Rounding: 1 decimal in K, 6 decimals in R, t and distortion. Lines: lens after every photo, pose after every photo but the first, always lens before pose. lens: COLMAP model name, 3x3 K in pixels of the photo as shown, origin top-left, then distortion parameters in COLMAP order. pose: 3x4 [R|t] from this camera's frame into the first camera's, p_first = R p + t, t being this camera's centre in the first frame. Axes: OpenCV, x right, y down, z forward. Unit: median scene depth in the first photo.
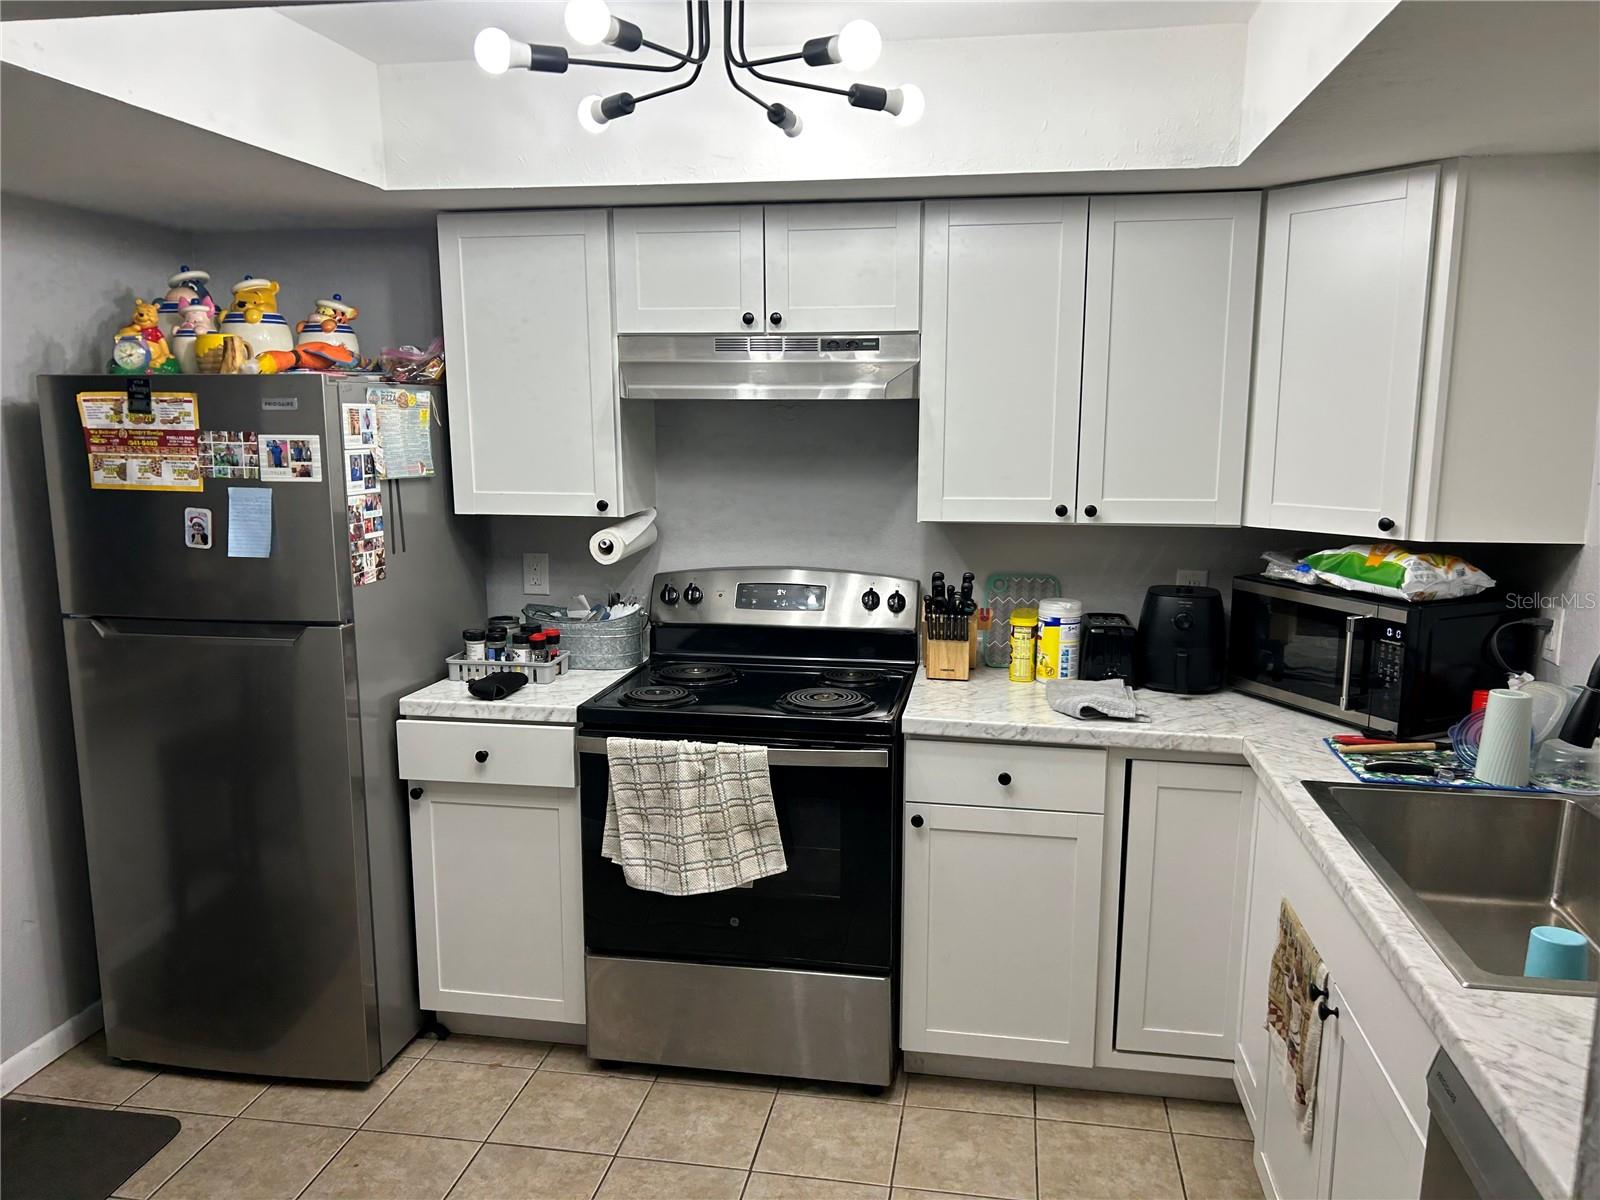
lens RADIAL K [[1214.0, 0, 799.6], [0, 1214.0, 603.7], [0, 0, 1]] dist [0.028366, 0.000116]
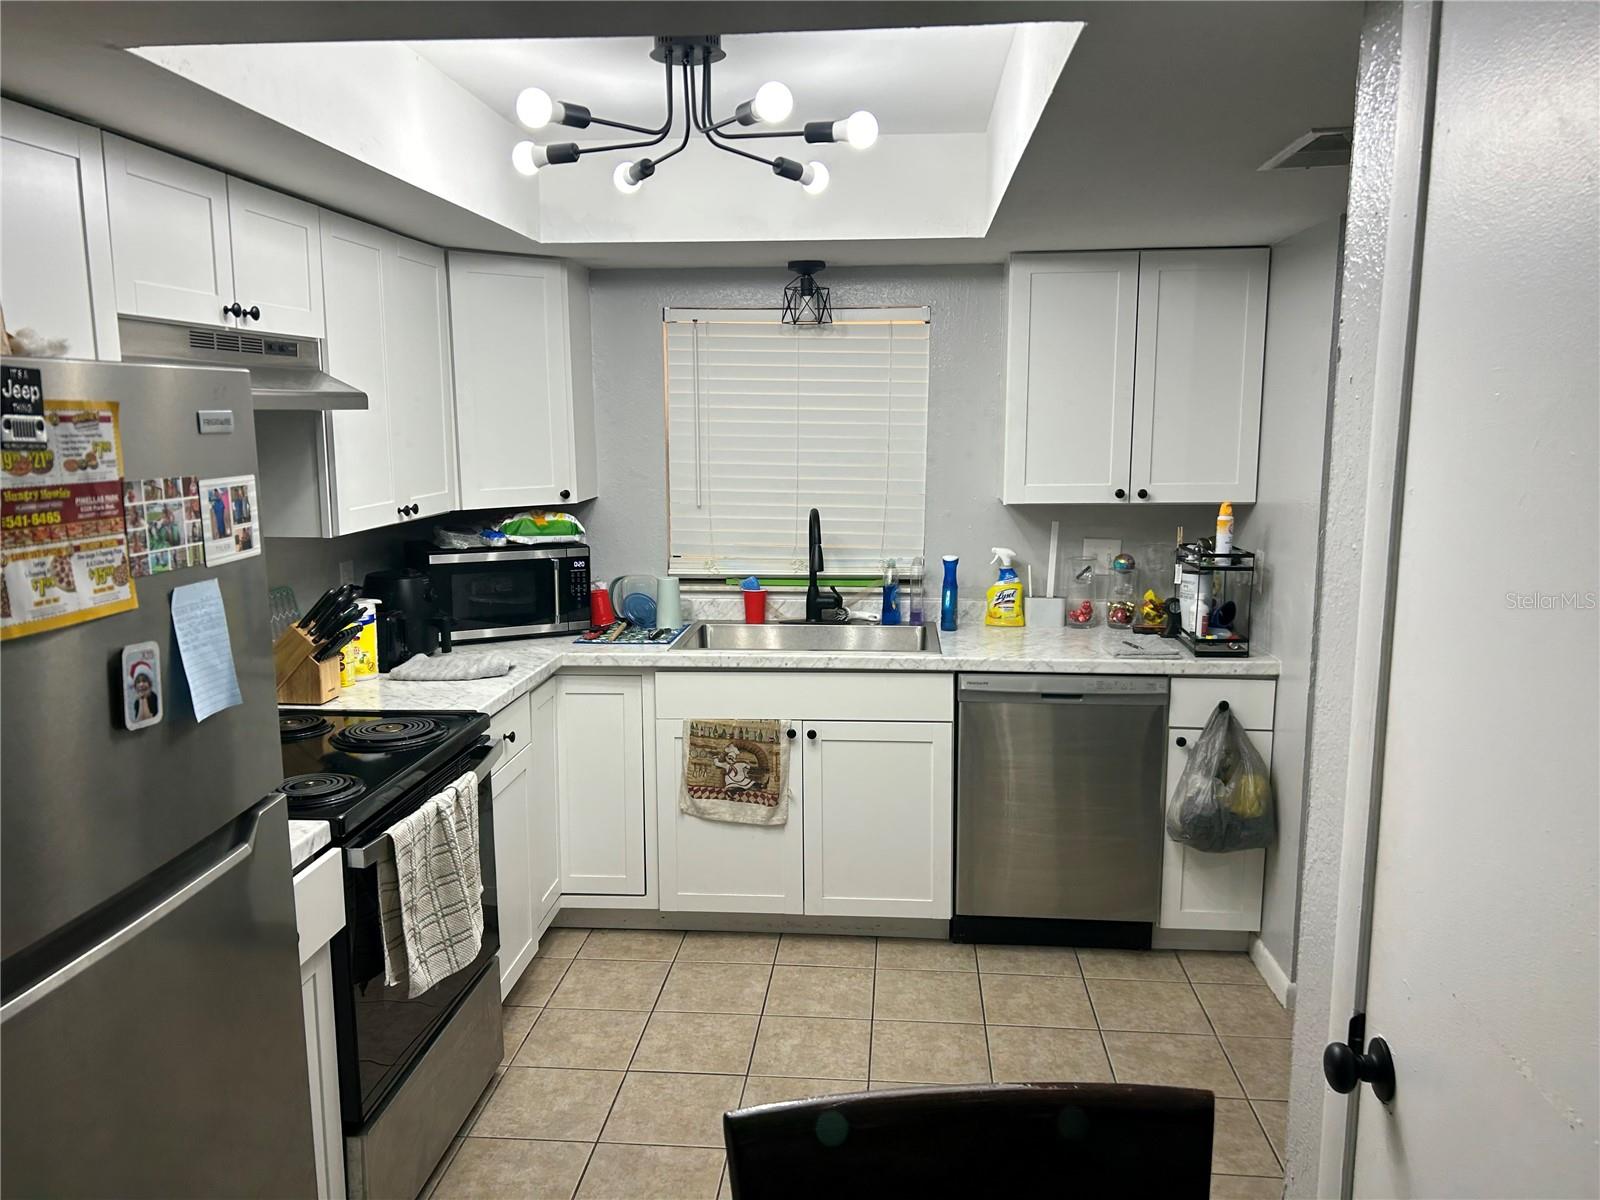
lens RADIAL K [[1214.0, 0, 801.6], [0, 1214.0, 602.3], [0, 0, 1]] dist [0.028366, 0.000116]
pose [[-0.083676, -0.156386, 0.984145, -0.985119], [0.163523, 0.972066, 0.168370, -0.132468], [-0.982985, 0.175019, -0.055766, 0.775477]]
